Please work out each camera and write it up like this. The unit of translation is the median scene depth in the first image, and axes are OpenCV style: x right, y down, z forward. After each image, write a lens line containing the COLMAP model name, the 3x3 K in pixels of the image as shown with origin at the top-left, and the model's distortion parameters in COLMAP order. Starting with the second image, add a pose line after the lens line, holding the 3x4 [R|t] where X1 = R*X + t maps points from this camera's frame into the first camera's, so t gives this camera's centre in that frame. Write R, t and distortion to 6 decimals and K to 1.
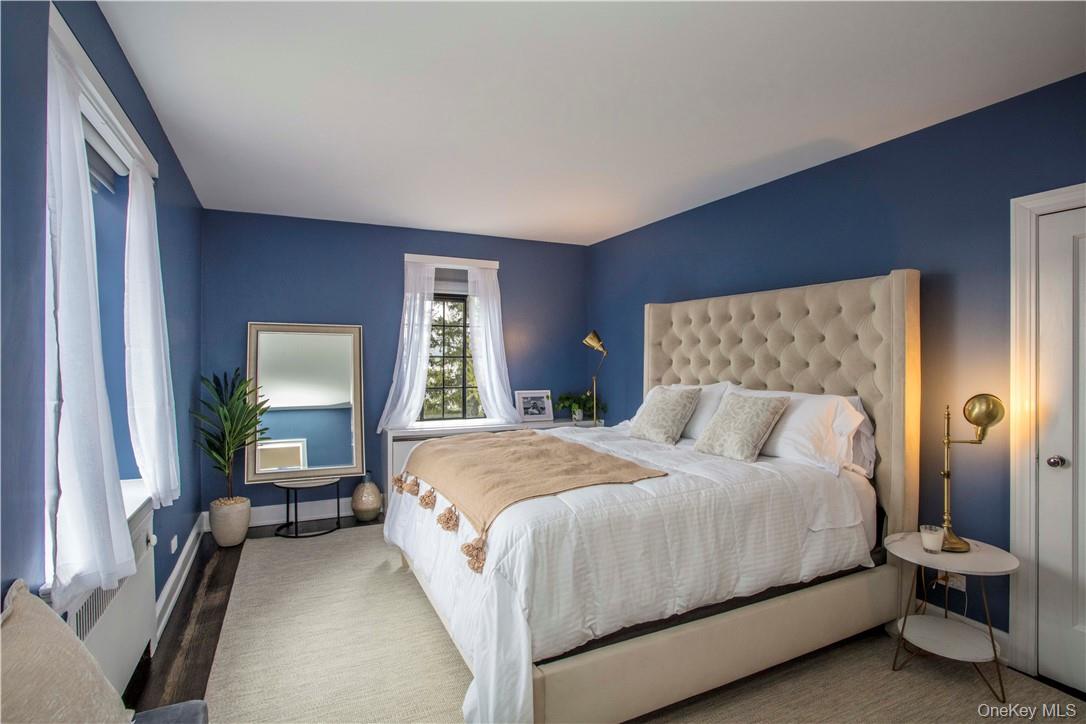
lens RADIAL K [[530.8, 0, 541.4], [0, 530.8, 366.6], [0, 0, 1]] dist [-0.058272, 0.018304]
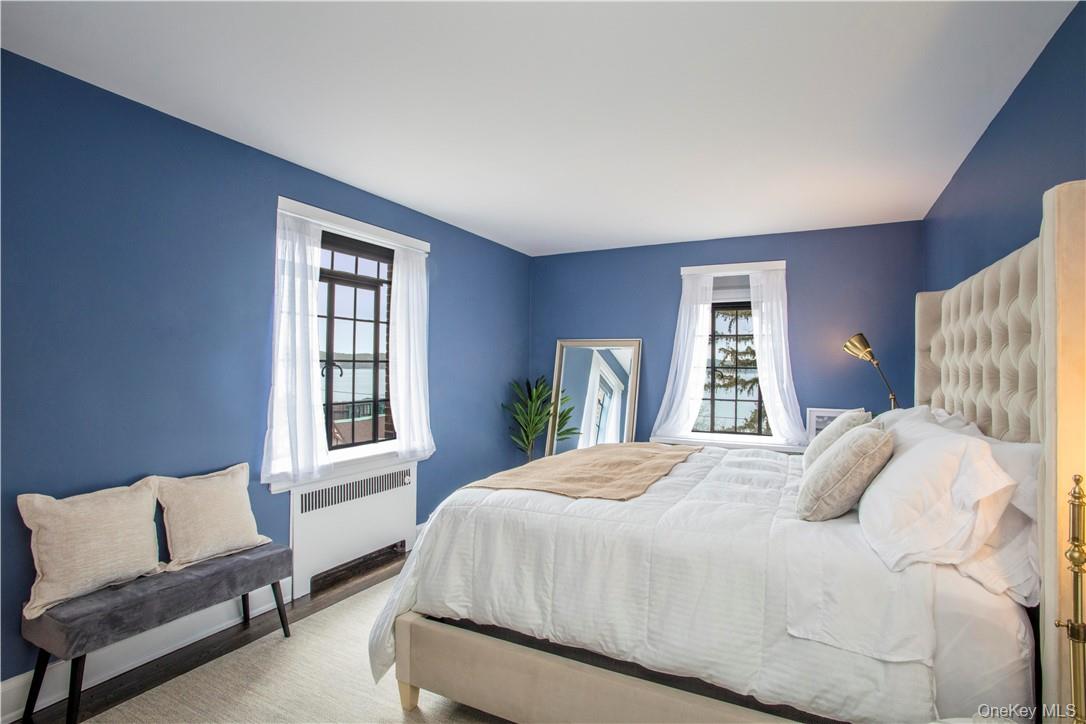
lens RADIAL K [[530.8, 0, 539.6], [0, 530.8, 365.4], [0, 0, 1]] dist [-0.058272, 0.018304]
pose [[0.605775, -0.001271, -0.795635, 0.381445], [-0.019568, 0.999672, -0.016496, -0.000803], [0.795395, 0.025562, 0.605552, 0.154800]]
